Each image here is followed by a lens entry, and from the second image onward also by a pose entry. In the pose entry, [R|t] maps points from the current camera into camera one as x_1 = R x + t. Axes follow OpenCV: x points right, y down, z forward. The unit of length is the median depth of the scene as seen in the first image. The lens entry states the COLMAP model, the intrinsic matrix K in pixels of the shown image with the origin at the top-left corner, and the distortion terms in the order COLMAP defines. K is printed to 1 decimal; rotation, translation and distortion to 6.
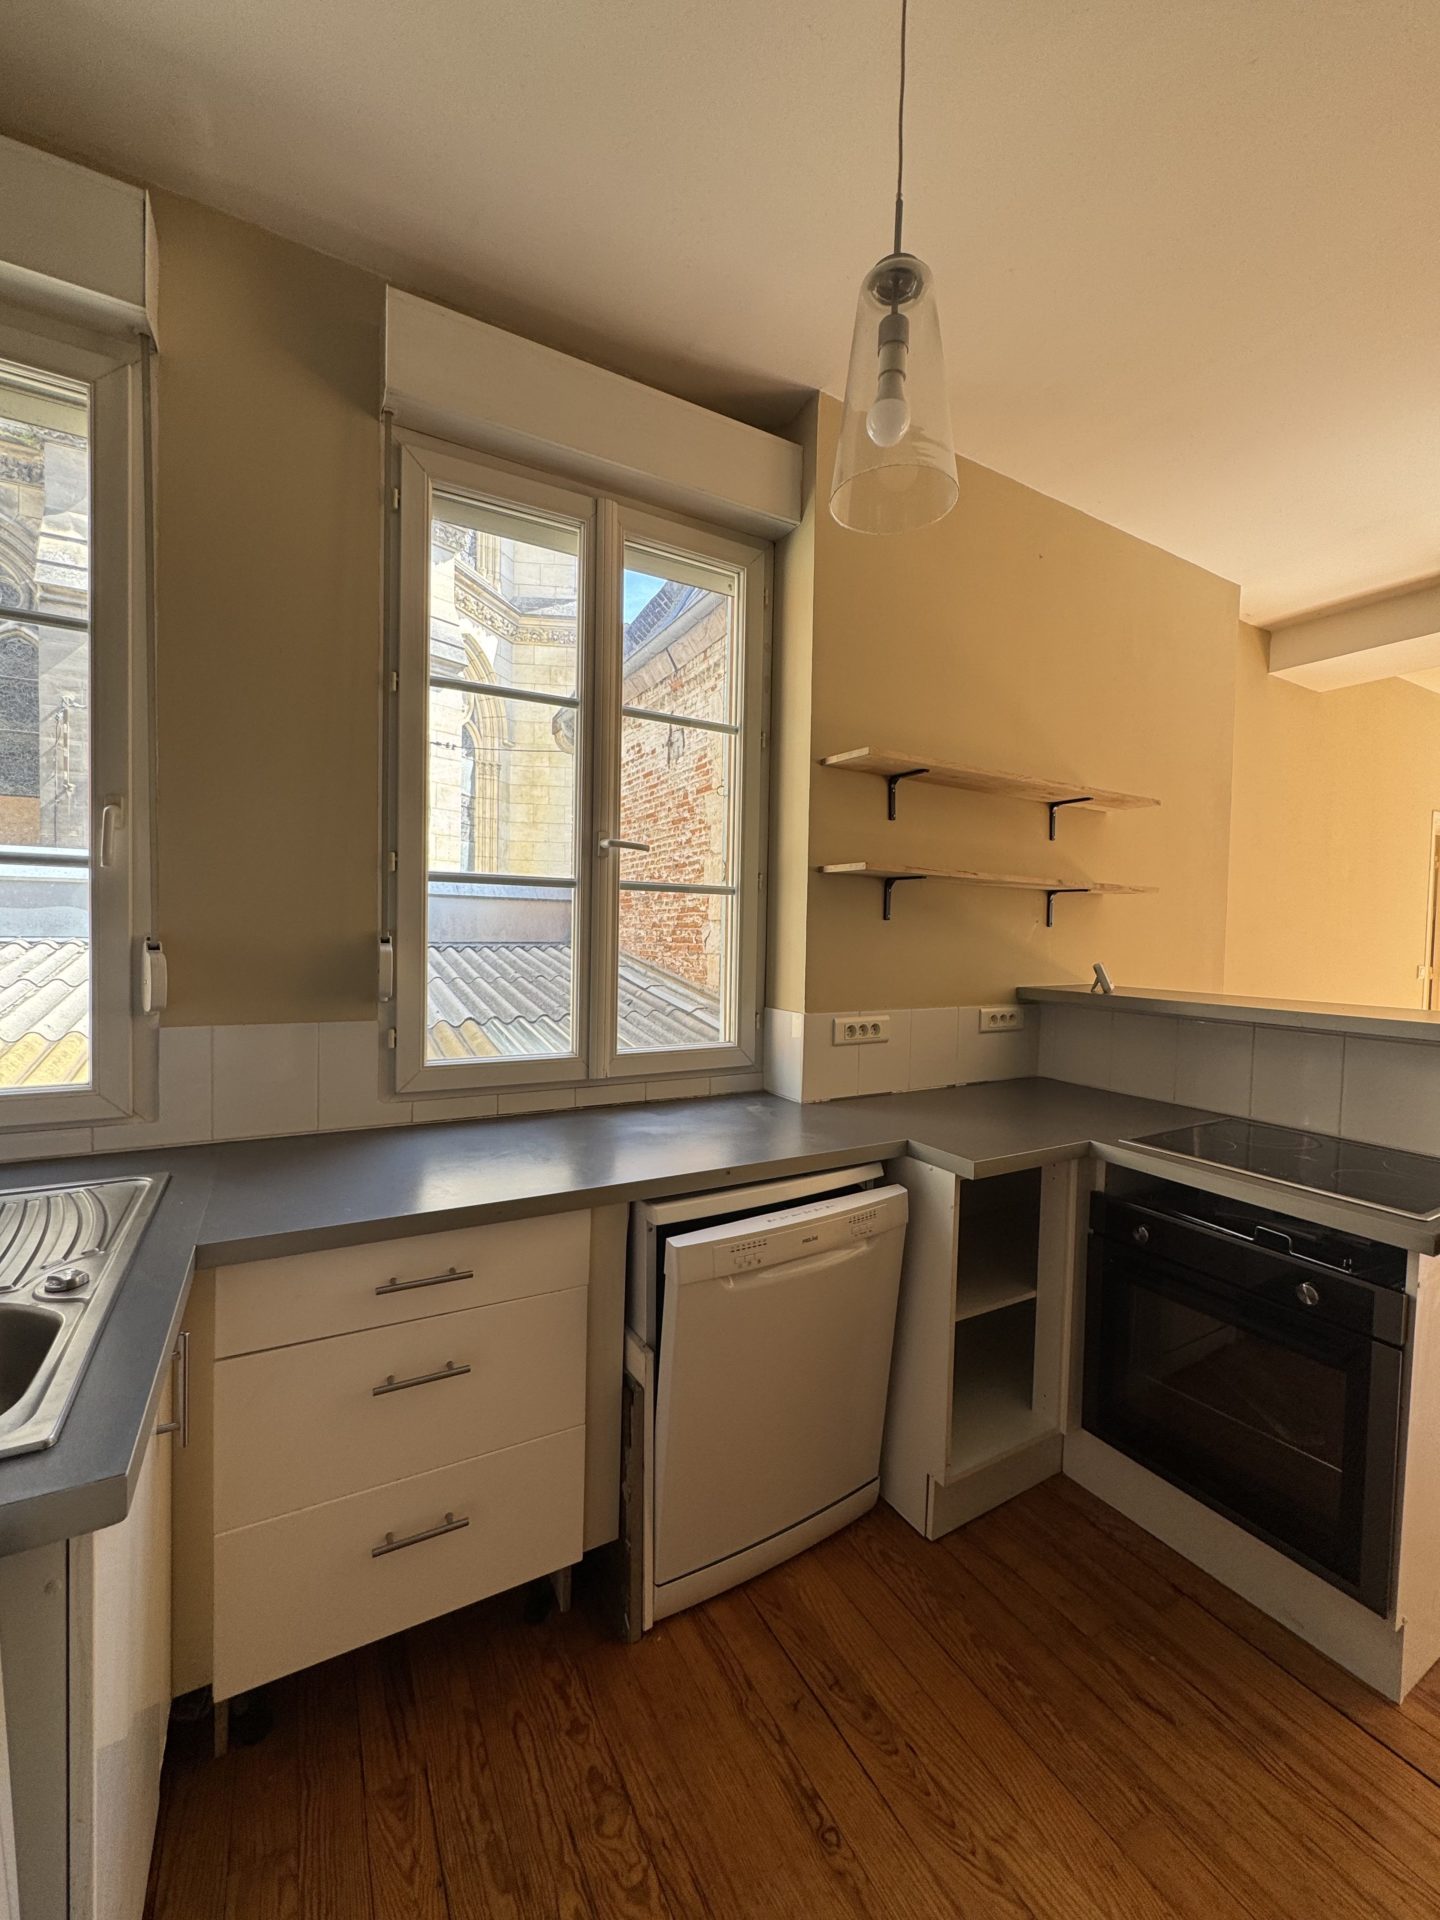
lens RADIAL K [[766.0, 0, 720.0], [0, 766.0, 960.0], [0, 0, 1]] dist [-0.002450, 0.000087]
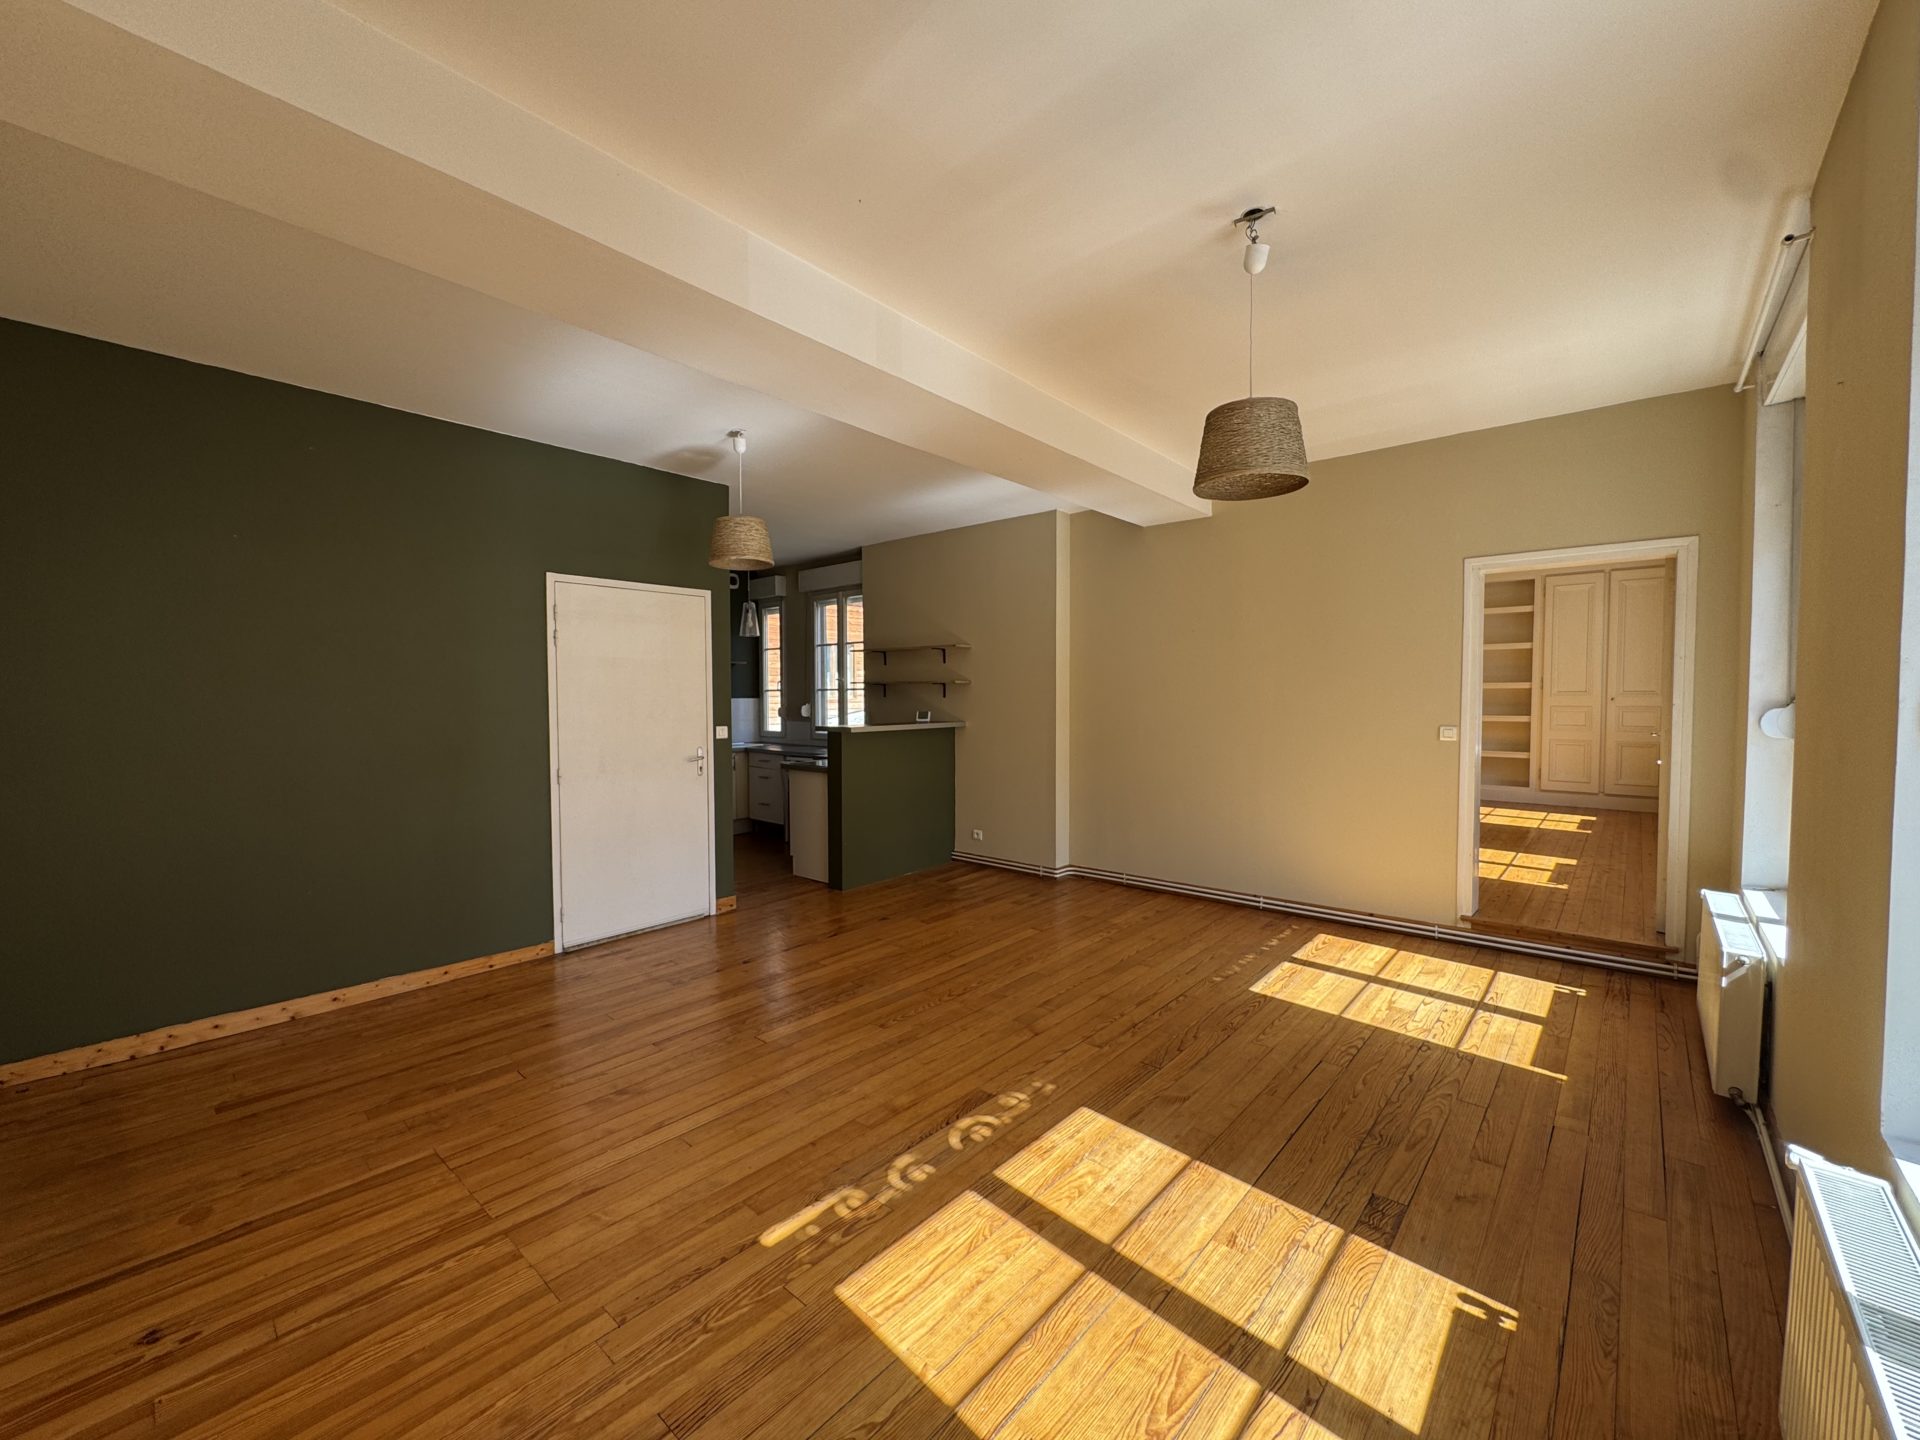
lens RADIAL K [[766.0, 0, 960.0], [0, 766.0, 720.0], [0, 0, 1]] dist [-0.002450, 0.000087]
pose [[0.330796, 0.014977, -0.943583, 3.582089], [-0.024465, 0.999674, 0.007290, 0.011567], [0.943385, 0.020673, 0.331055, 0.286852]]
